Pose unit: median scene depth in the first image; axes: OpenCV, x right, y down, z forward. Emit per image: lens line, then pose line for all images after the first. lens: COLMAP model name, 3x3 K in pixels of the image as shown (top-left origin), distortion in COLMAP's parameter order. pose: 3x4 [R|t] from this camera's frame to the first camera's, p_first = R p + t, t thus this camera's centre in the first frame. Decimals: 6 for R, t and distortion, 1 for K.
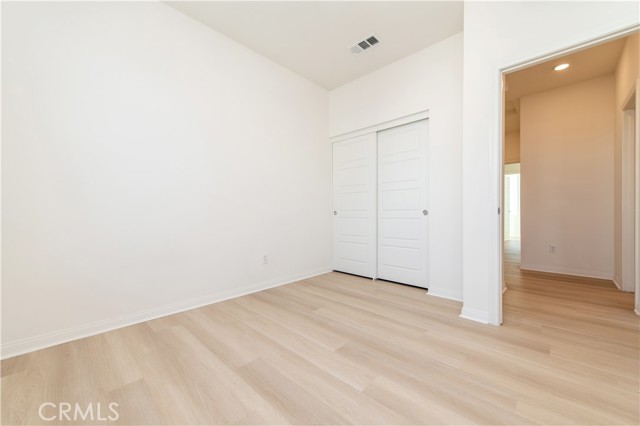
lens RADIAL K [[250.0, 0, 322.7], [0, 250.0, 212.3], [0, 0, 1]] dist [0.016946, -0.000325]
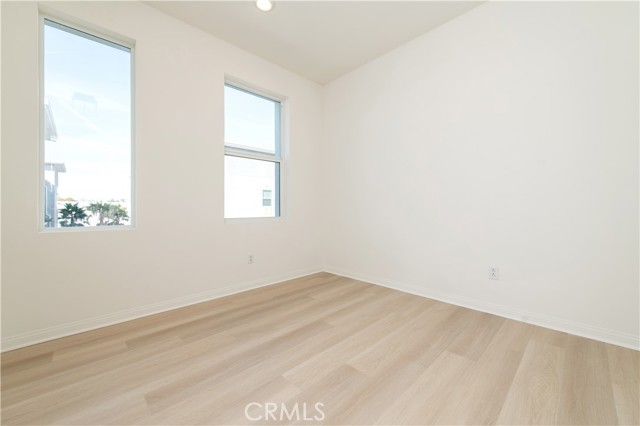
lens RADIAL K [[250.0, 0, 323.0], [0, 250.0, 212.9], [0, 0, 1]] dist [0.016946, -0.000325]
pose [[-0.027061, 0.022217, -0.999387, 0.831745], [0.001774, 0.999752, 0.022177, -0.015950], [0.999632, -0.001172, -0.027094, 0.818011]]
